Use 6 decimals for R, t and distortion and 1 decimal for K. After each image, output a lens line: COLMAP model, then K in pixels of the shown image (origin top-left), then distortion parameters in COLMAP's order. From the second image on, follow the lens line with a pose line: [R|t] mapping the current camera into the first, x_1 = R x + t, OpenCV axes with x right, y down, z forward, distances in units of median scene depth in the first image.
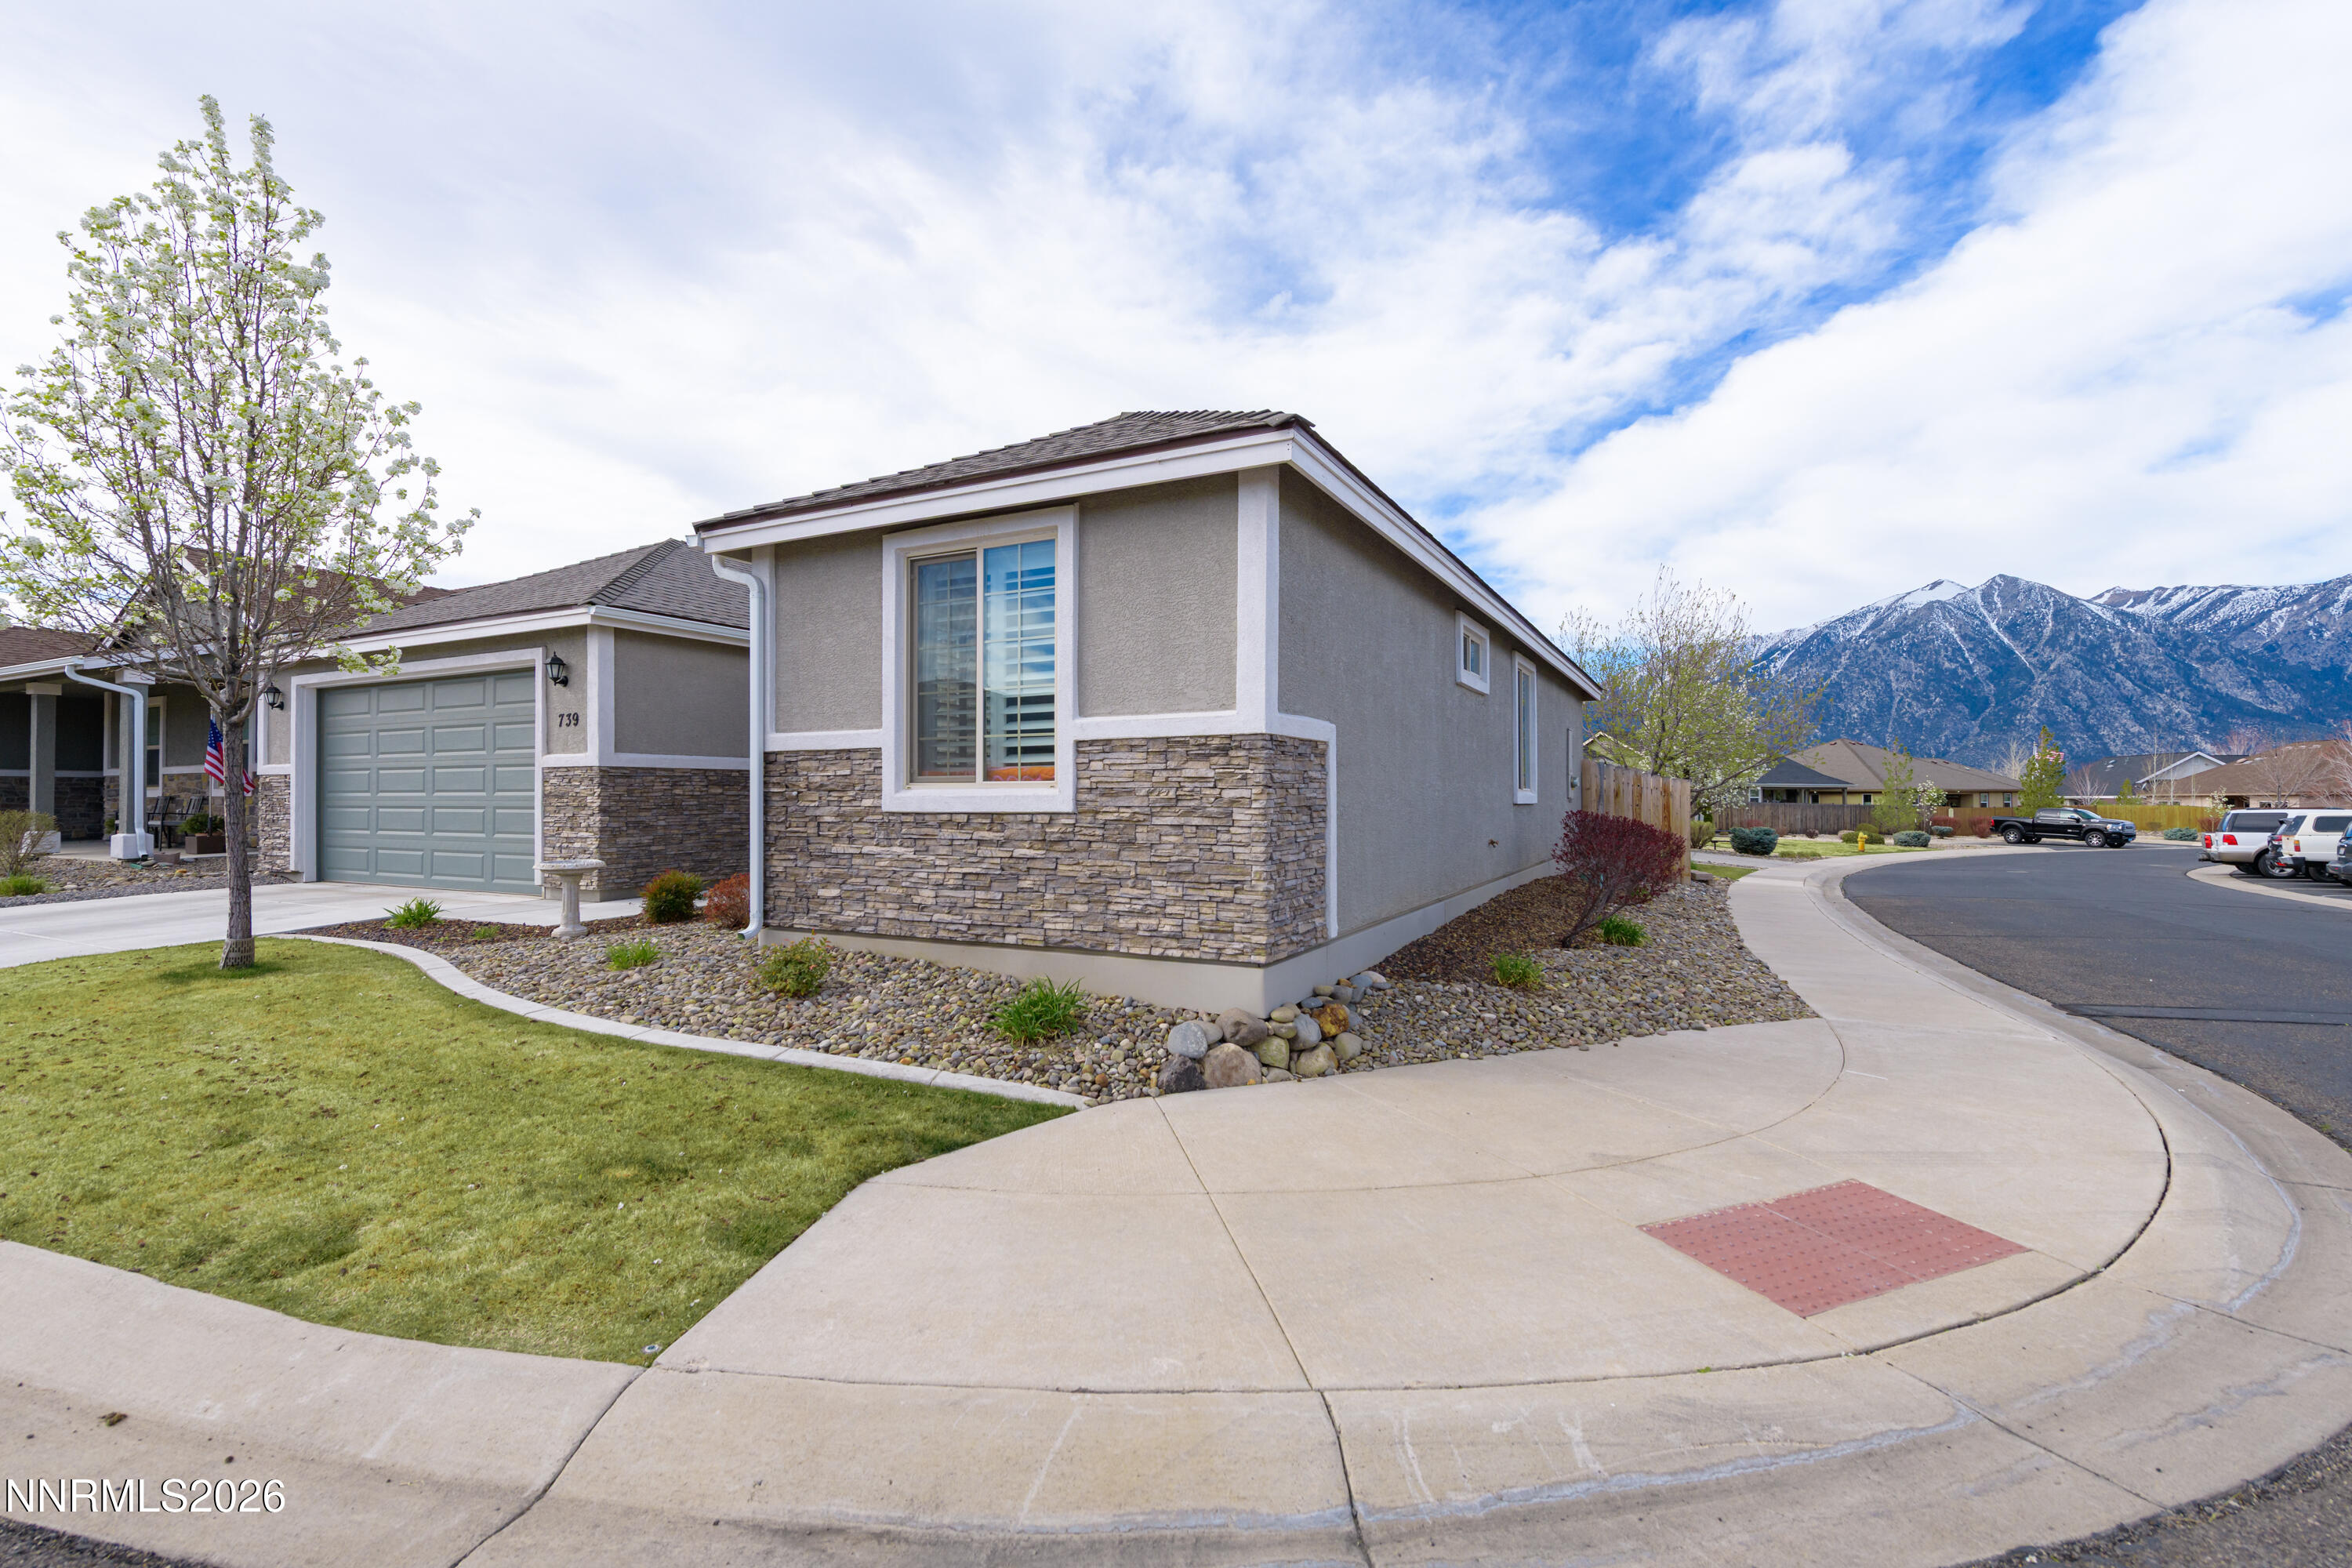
lens RADIAL K [[1038.2, 0, 1166.1], [0, 1038.2, 785.7], [0, 0, 1]] dist [0.019116, -0.004128]
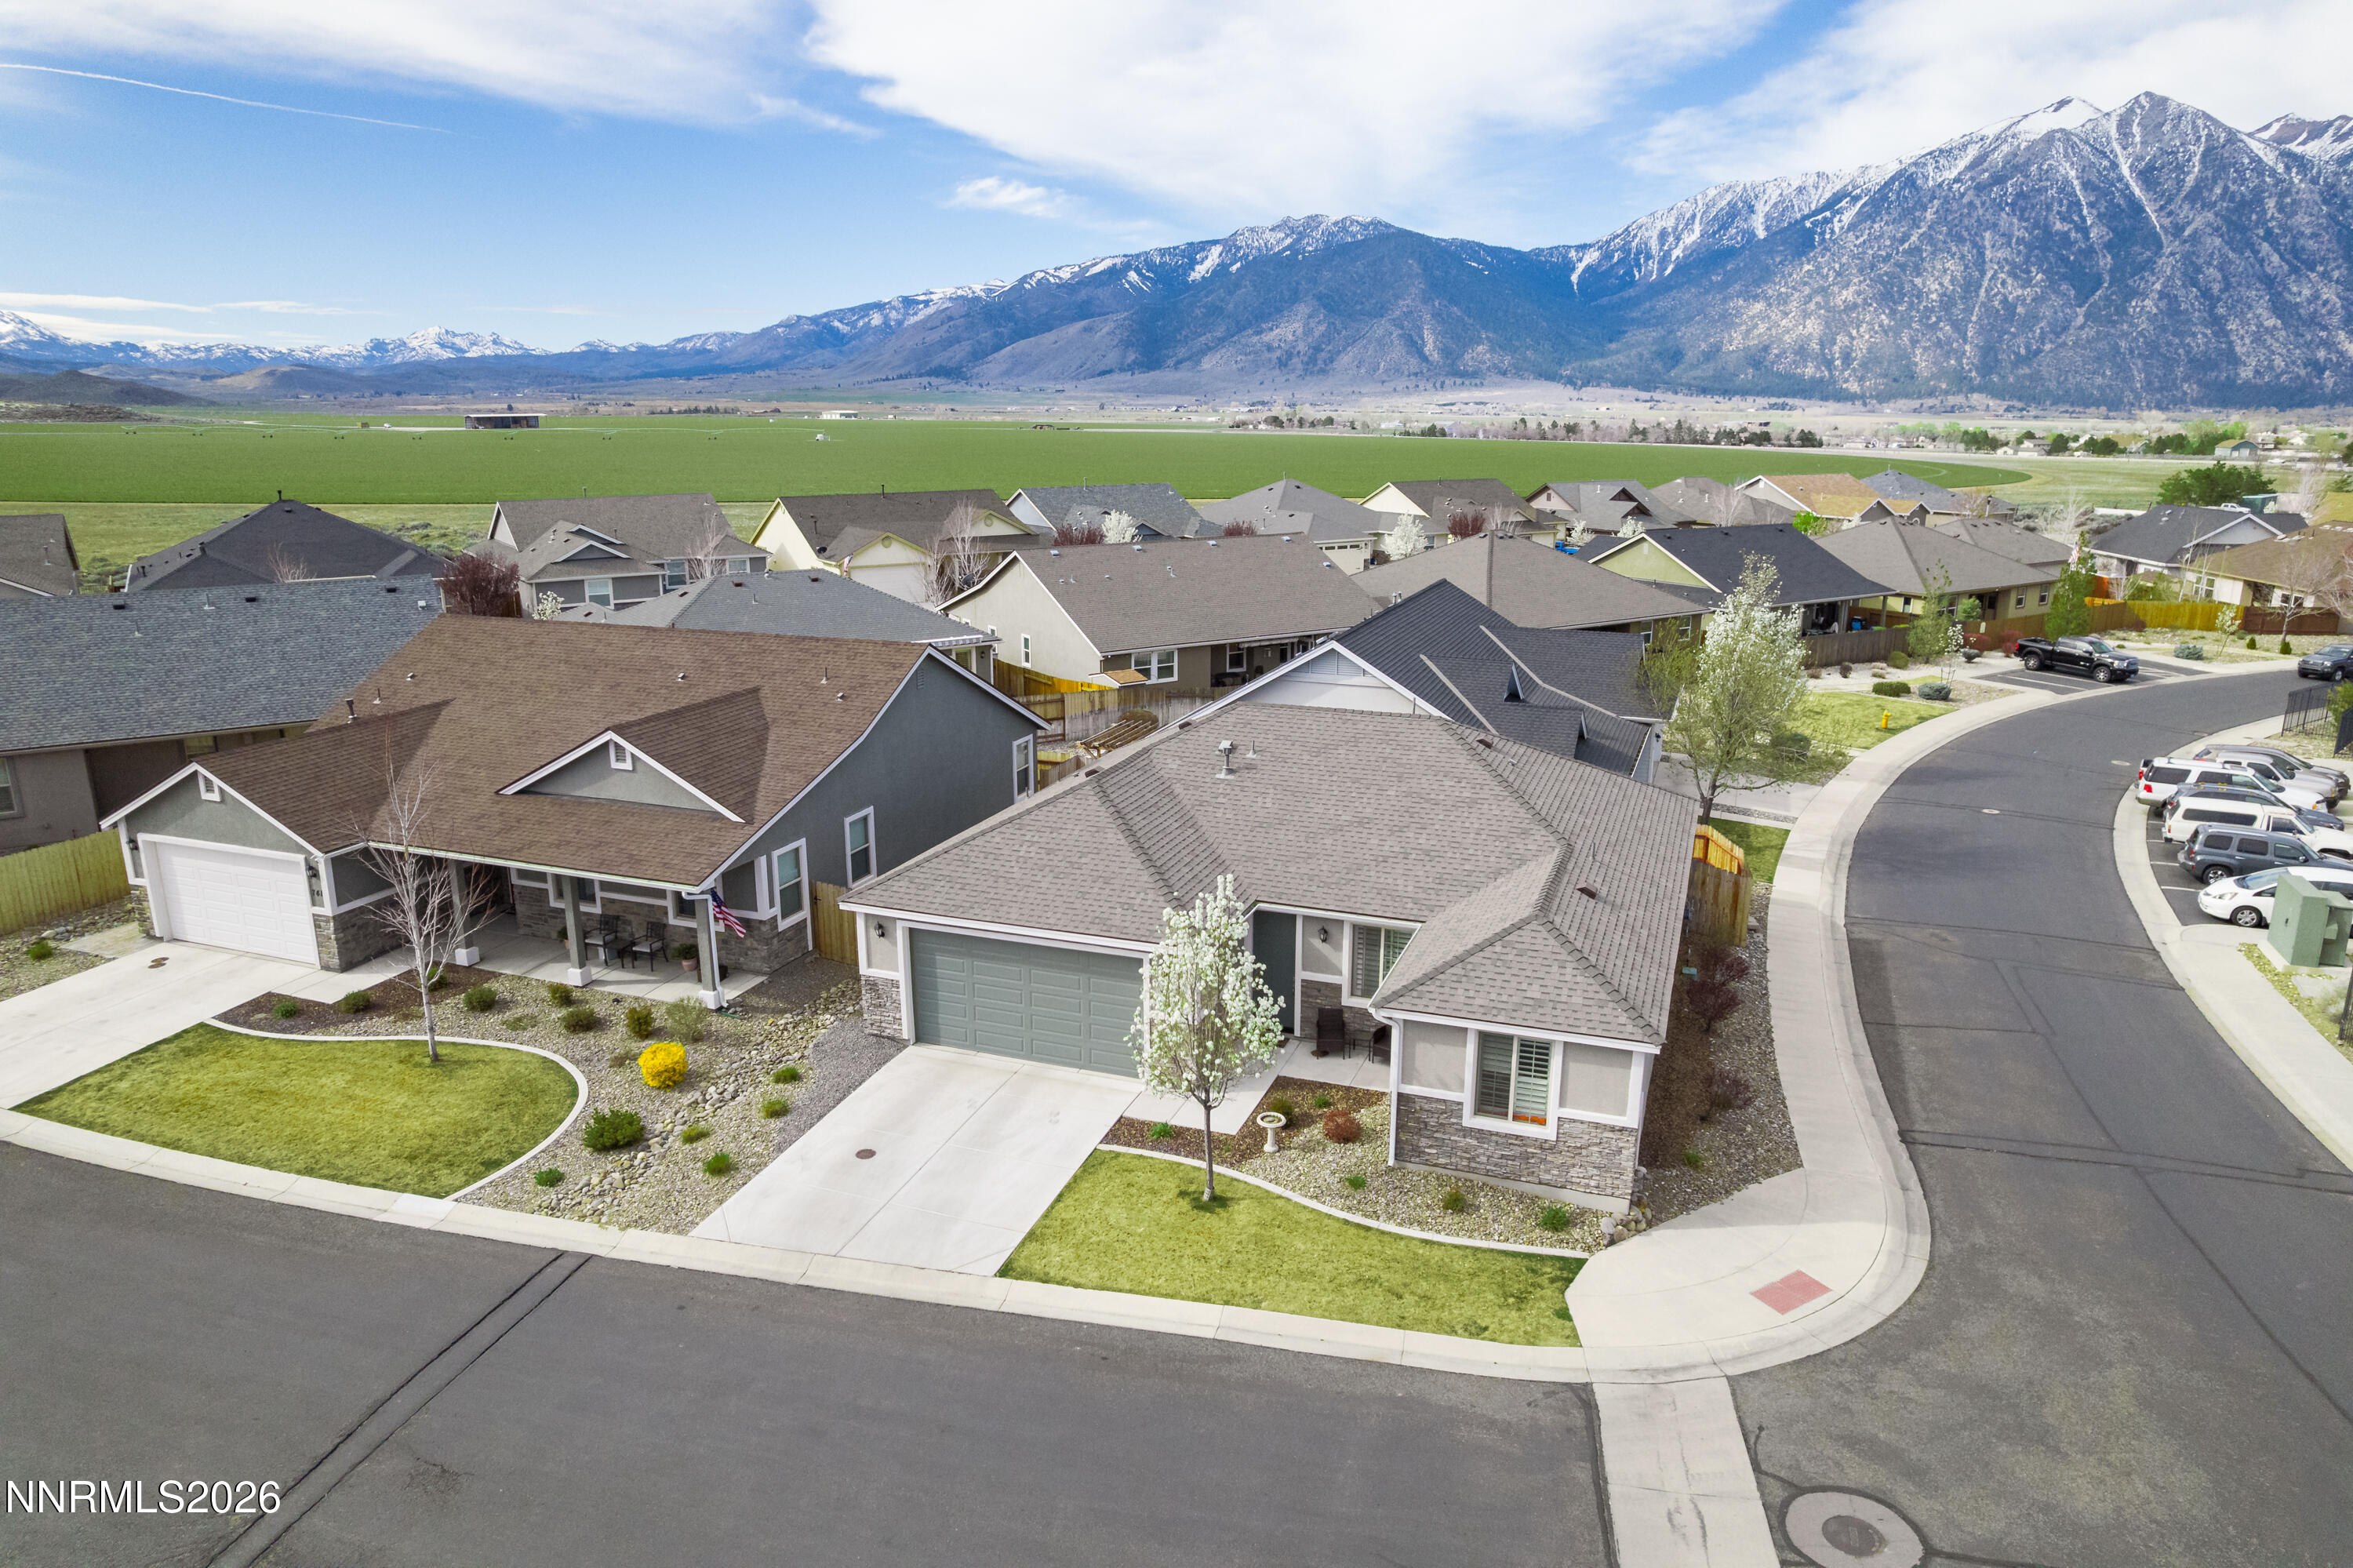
lens RADIAL K [[1491.2, 0, 1175.0], [0, 1491.2, 798.9], [0, 0, 1]] dist [-0.069296, 0.064427]
pose [[0.992026, -0.029941, 0.122428, -1.452272], [-0.003384, 0.964695, 0.263347, -1.764697], [-0.125990, -0.261661, 0.956901, -2.229069]]
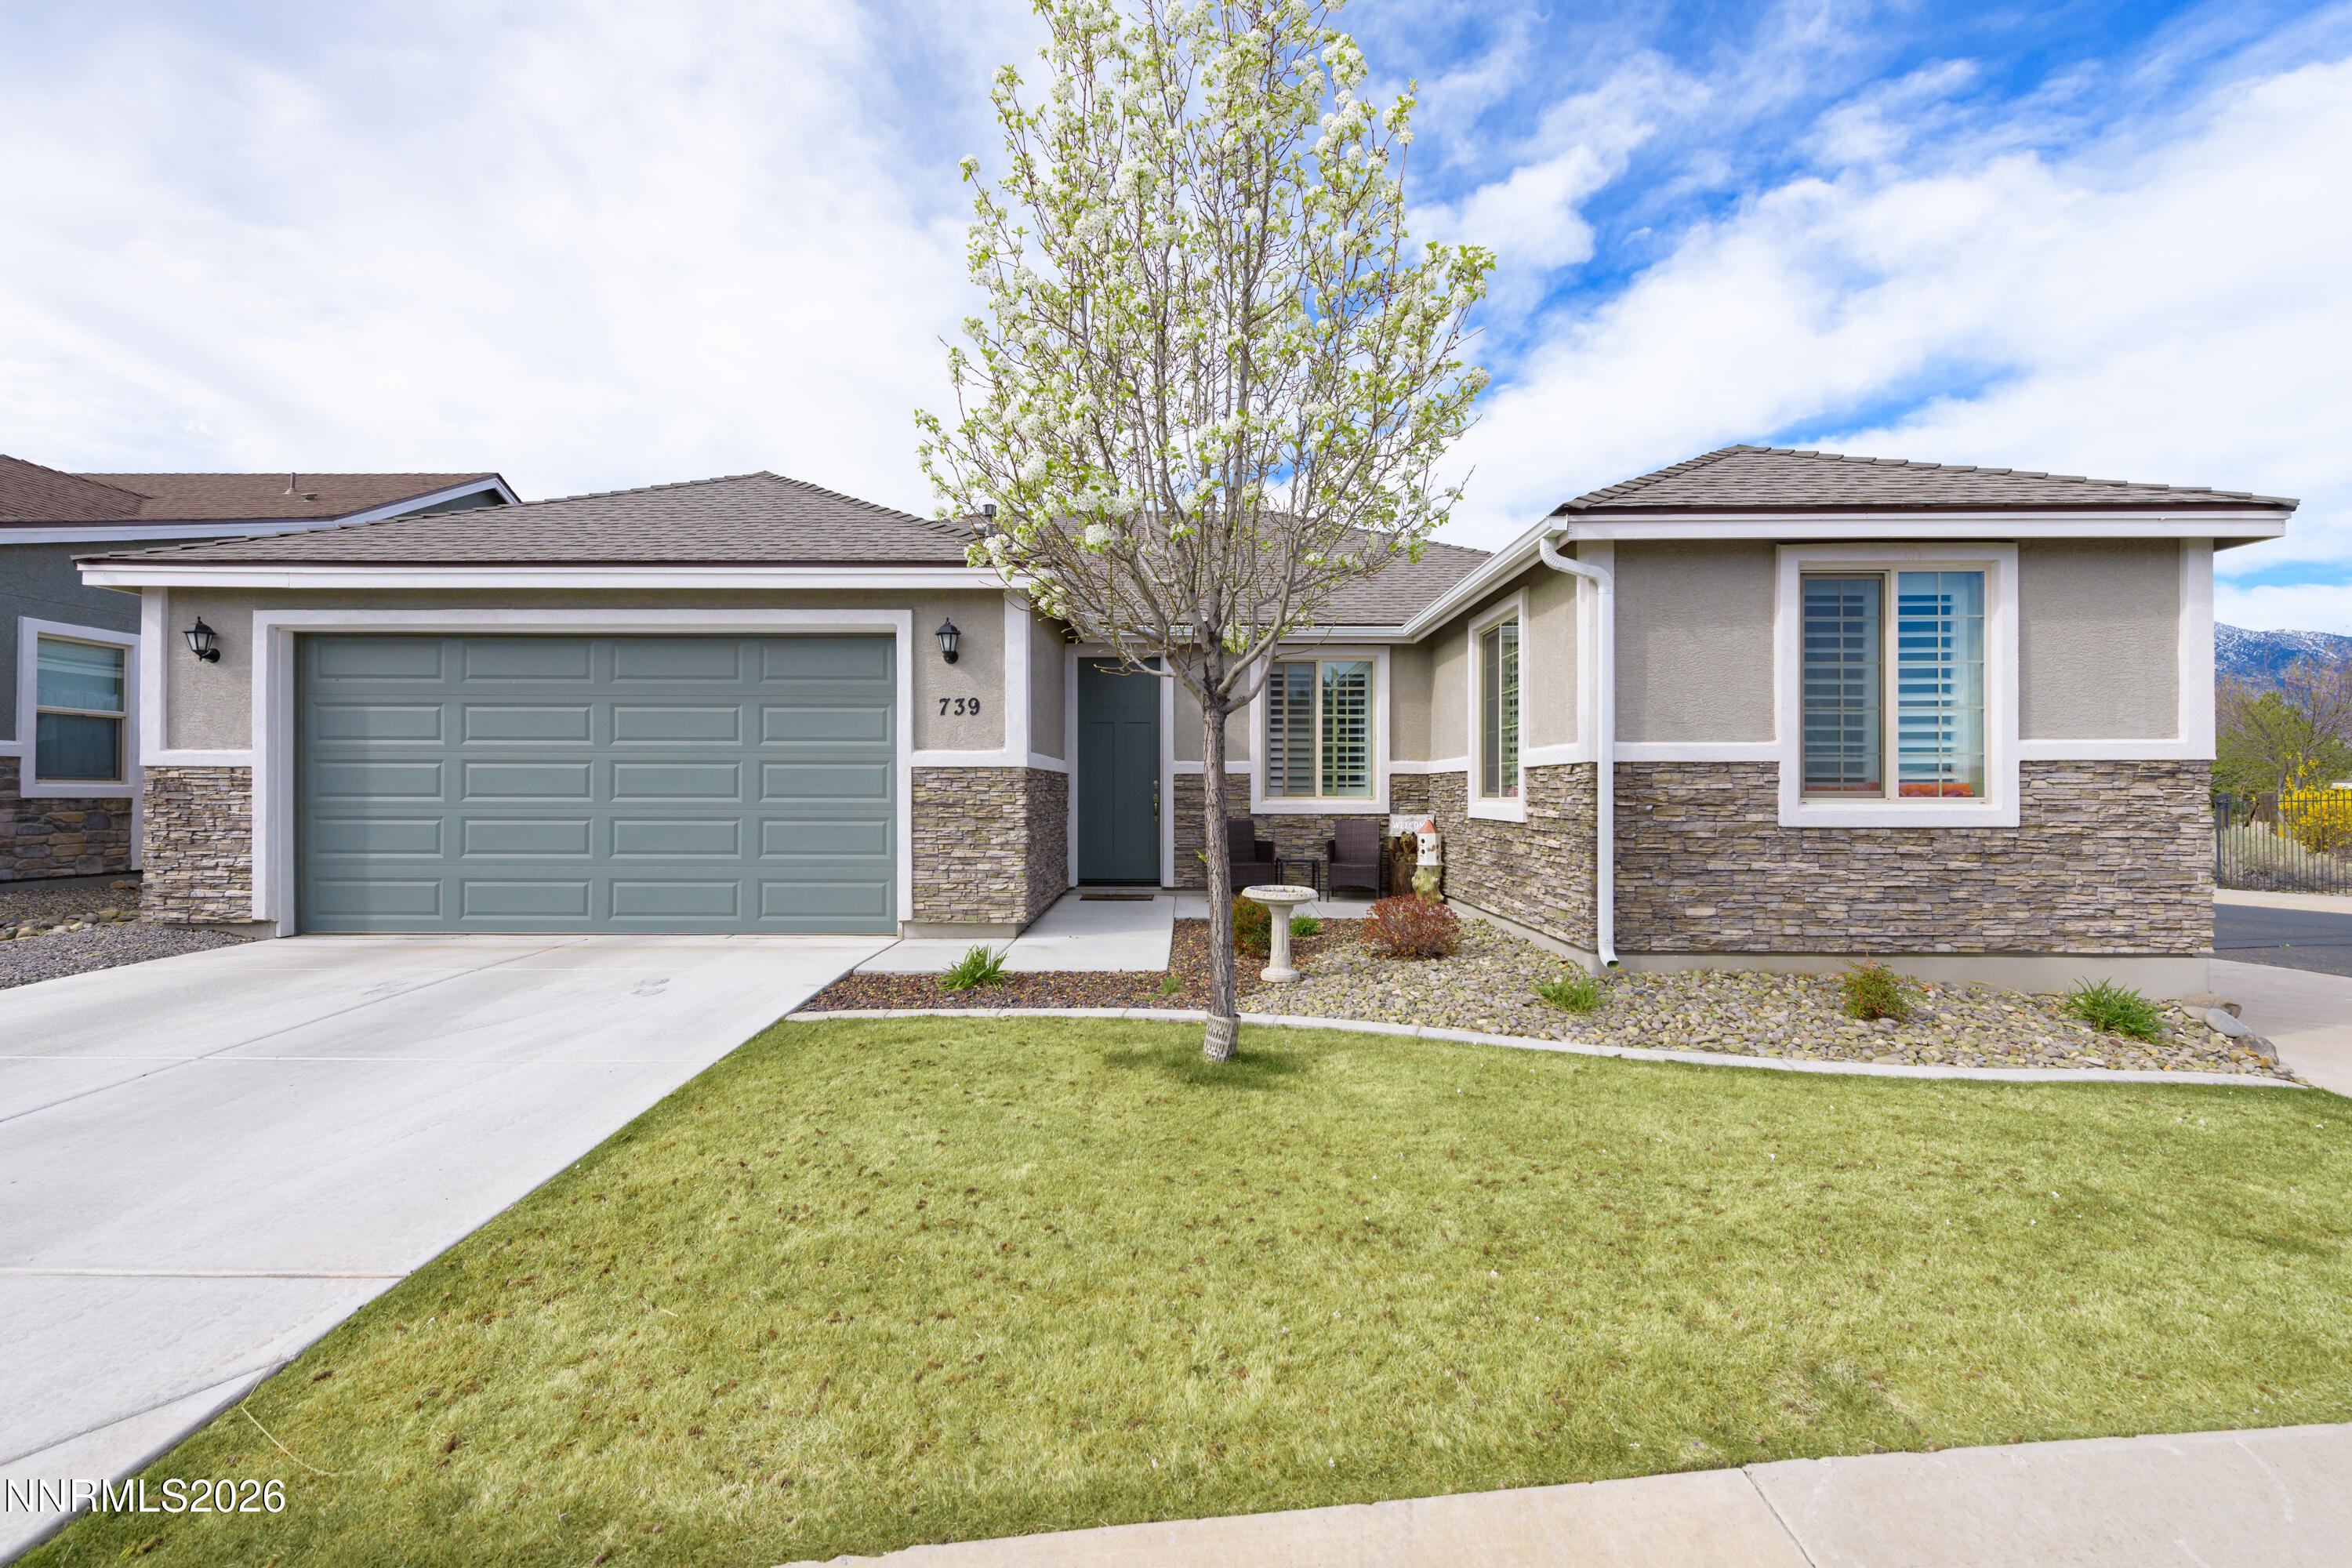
lens RADIAL K [[1004.2, 0, 1172.2], [0, 1004.2, 788.7], [0, 0, 1]] dist [0.015118, -0.001885]
pose [[0.890544, 0.005881, 0.454860, -1.301058], [-0.008746, 0.999953, 0.004195, -0.010646], [-0.454814, -0.007714, 0.890553, 0.439820]]
